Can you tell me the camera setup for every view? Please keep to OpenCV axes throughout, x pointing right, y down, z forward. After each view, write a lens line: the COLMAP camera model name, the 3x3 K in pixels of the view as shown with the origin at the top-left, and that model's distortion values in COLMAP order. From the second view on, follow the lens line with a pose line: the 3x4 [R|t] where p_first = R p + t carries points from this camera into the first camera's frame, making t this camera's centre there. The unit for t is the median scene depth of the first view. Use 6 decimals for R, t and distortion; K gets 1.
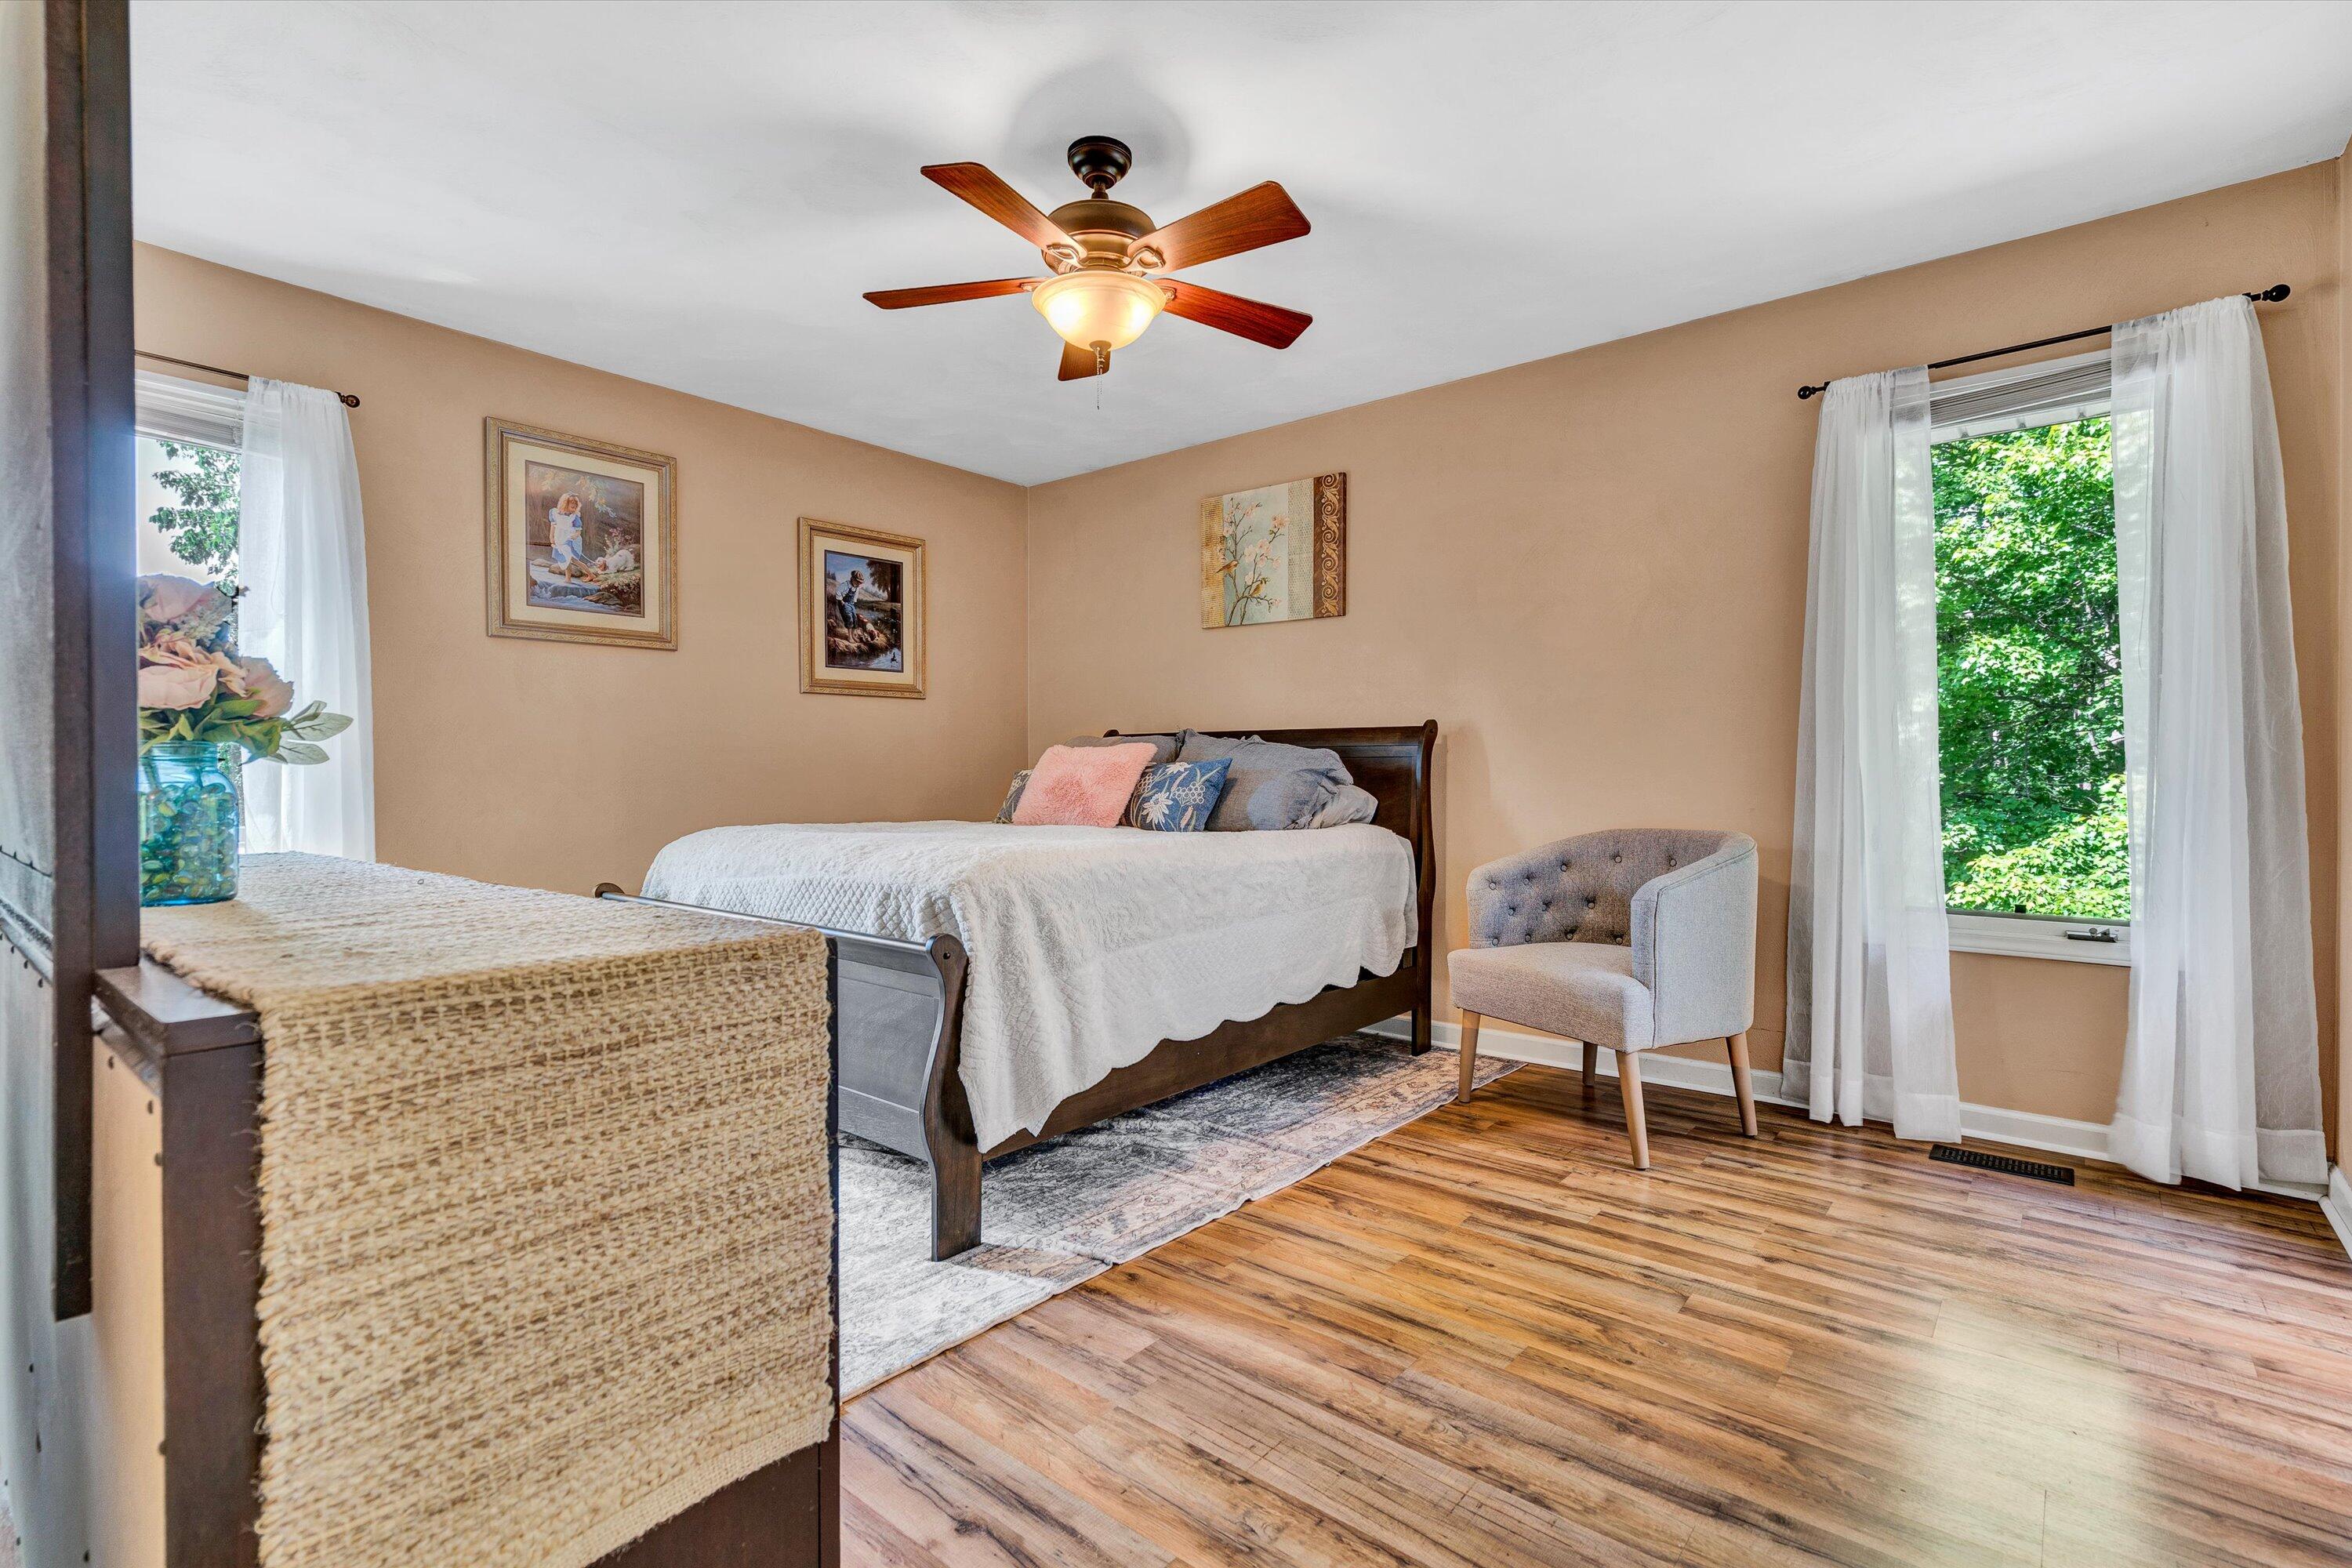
lens RADIAL K [[1093.6, 0, 1190.8], [0, 1093.6, 785.0], [0, 0, 1]] dist [-0.003852, 0.000517]
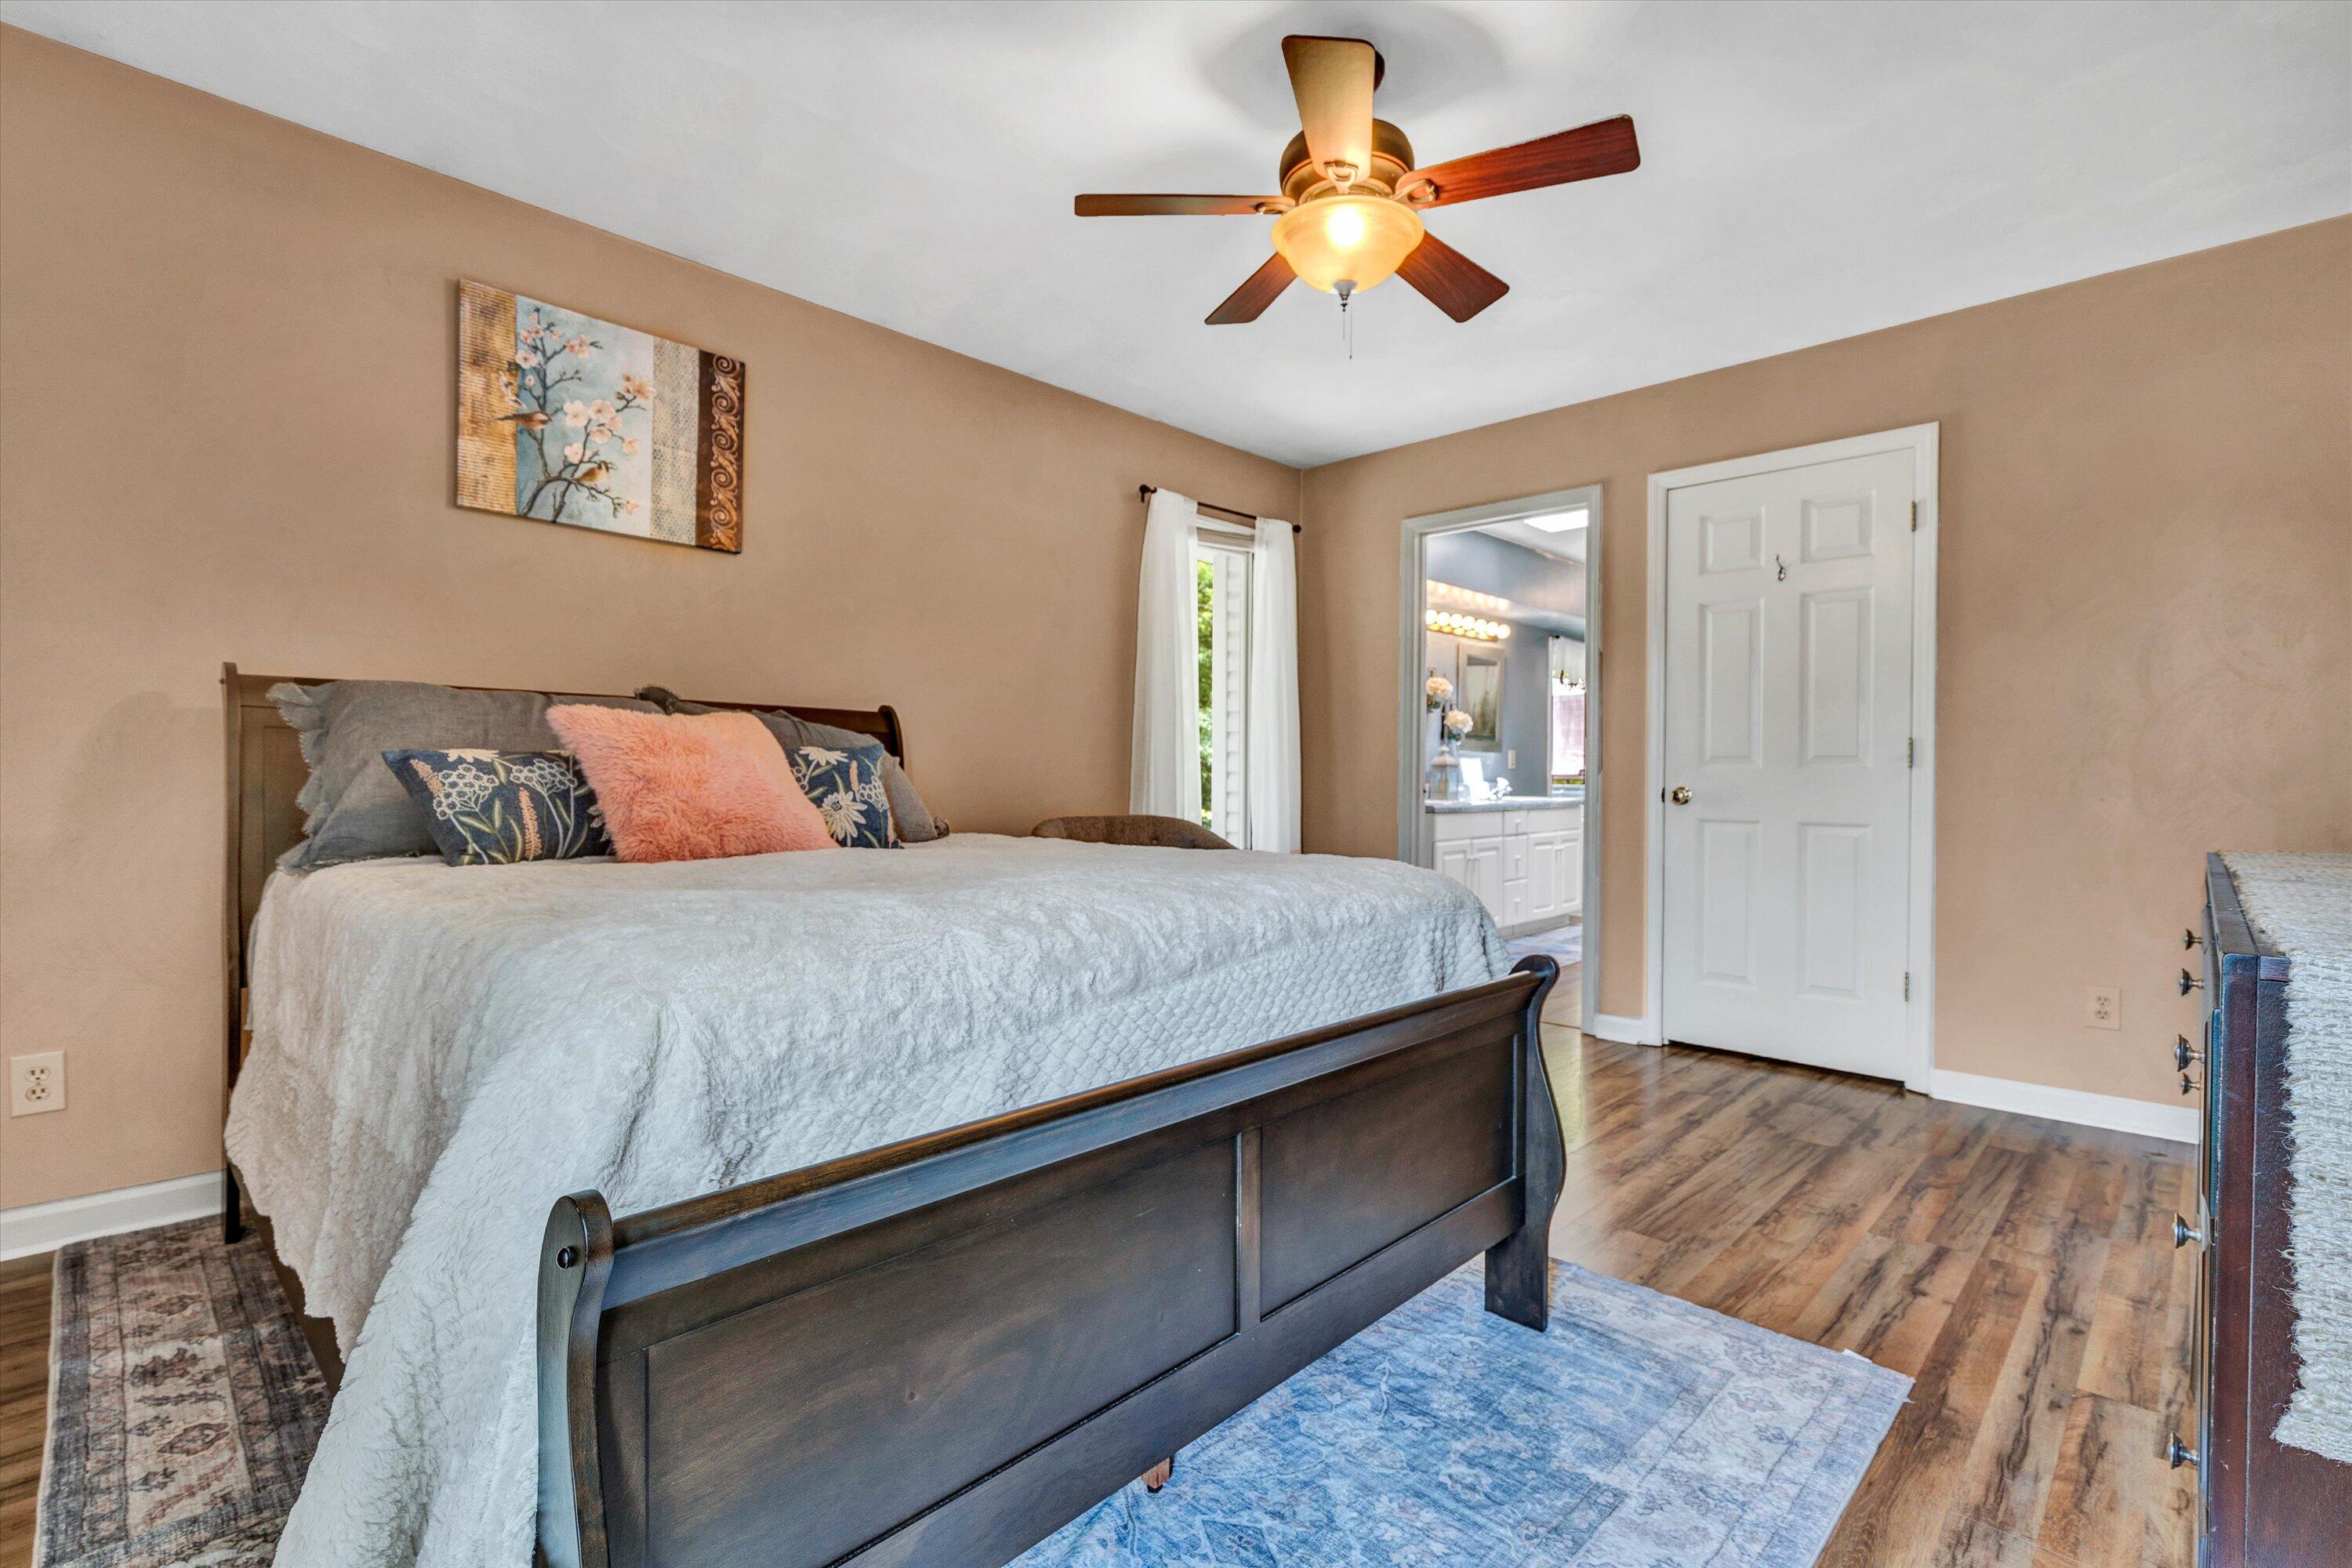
lens RADIAL K [[1093.6, 0, 1184.4], [0, 1093.6, 783.9], [0, 0, 1]] dist [-0.003852, 0.000517]
pose [[0.057816, -0.004817, 0.998316, -0.572468], [0.002738, 0.999985, 0.004666, -0.000490], [-0.998323, 0.002463, 0.057829, 0.634761]]
